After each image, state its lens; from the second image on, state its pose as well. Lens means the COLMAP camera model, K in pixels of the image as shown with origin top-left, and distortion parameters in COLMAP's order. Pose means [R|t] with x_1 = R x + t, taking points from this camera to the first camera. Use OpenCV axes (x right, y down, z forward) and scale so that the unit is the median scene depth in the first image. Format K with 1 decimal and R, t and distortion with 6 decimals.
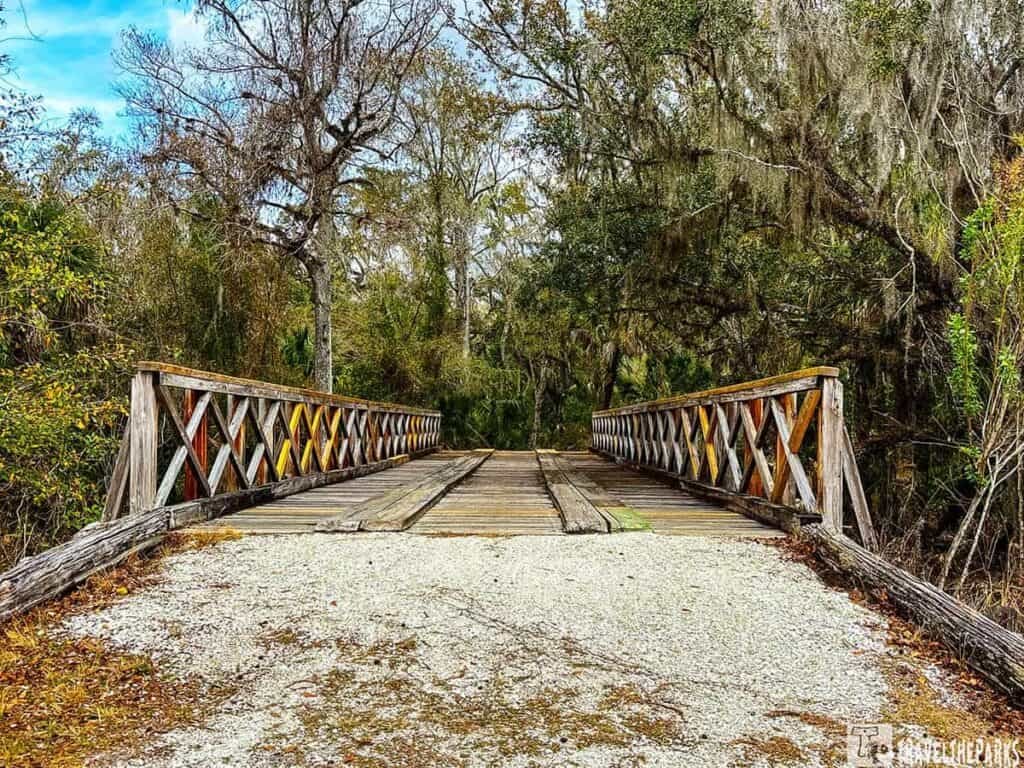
lens RADIAL K [[783.1, 0, 512.0], [0, 783.1, 384.0], [0, 0, 1]] dist [0.001880, 0.000545]
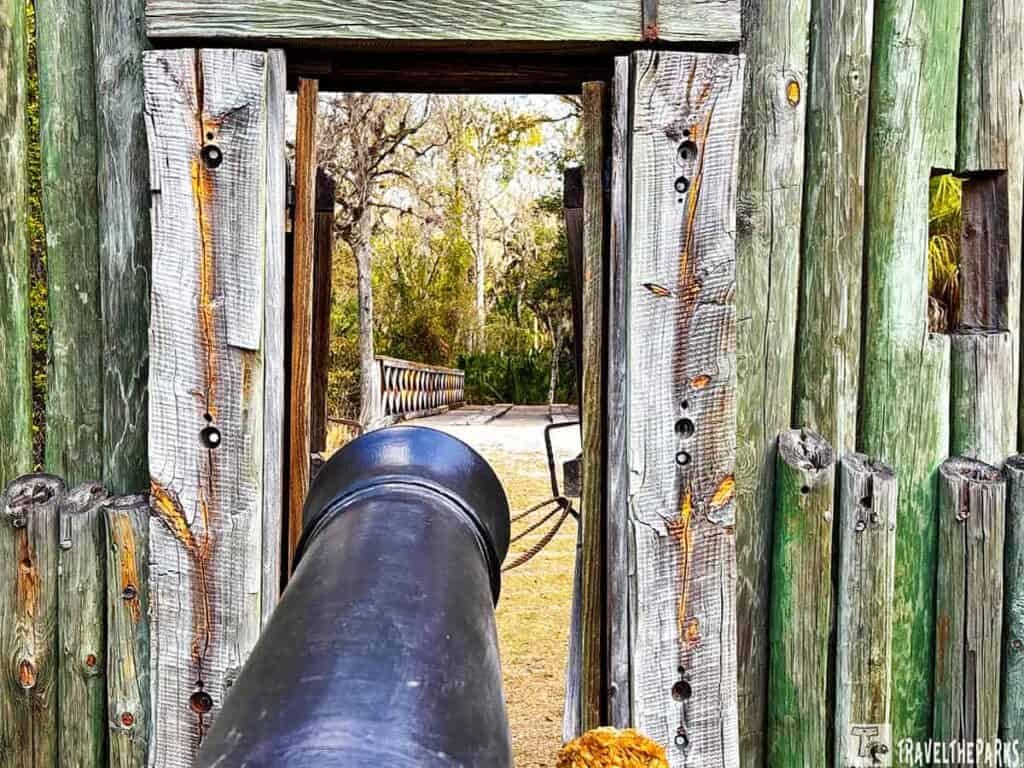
lens RADIAL K [[1459.0, 0, 512.0], [0, 1459.0, 384.0], [0, 0, 1]] dist [0.020254, 0.022969]
pose [[0.999937, -0.002121, -0.011047, -0.001077], [0.002685, 0.998684, 0.051210, -0.057064], [0.010924, -0.051237, 0.998627, -1.174893]]
